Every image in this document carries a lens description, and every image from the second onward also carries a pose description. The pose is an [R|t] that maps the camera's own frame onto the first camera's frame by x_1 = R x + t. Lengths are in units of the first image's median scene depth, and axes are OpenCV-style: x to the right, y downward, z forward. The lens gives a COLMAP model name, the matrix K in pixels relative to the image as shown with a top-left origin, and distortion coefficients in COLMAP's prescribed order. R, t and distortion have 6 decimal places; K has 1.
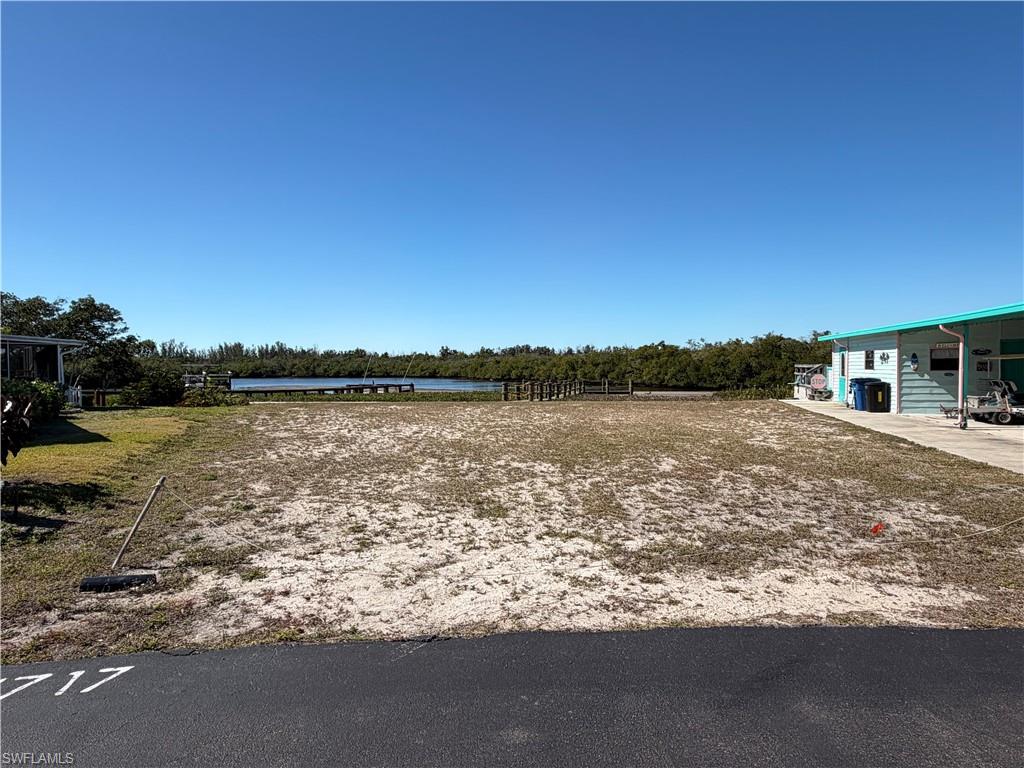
lens RADIAL K [[611.0, 0, 513.1], [0, 611.0, 388.9], [0, 0, 1]] dist [-0.002585, -0.001525]
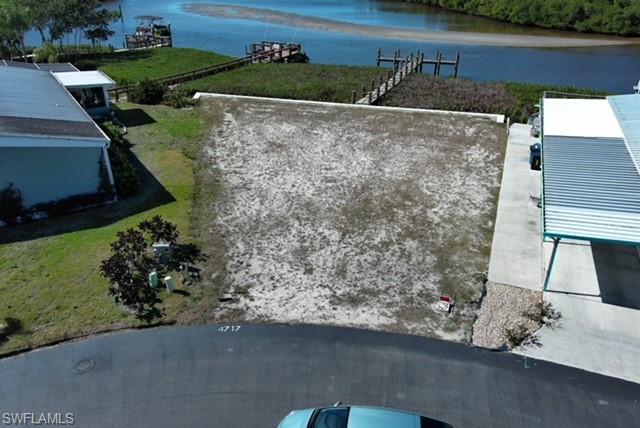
lens RADIAL K [[499.3, 0, 320.1], [0, 499.3, 215.2], [0, 0, 1]] dist [0.010255, -0.011328]
pose [[0.990748, 0.071781, -0.115177, 0.041303], [-0.014168, 0.898743, 0.438247, -0.164612], [0.134973, -0.432561, 0.891445, -0.173901]]
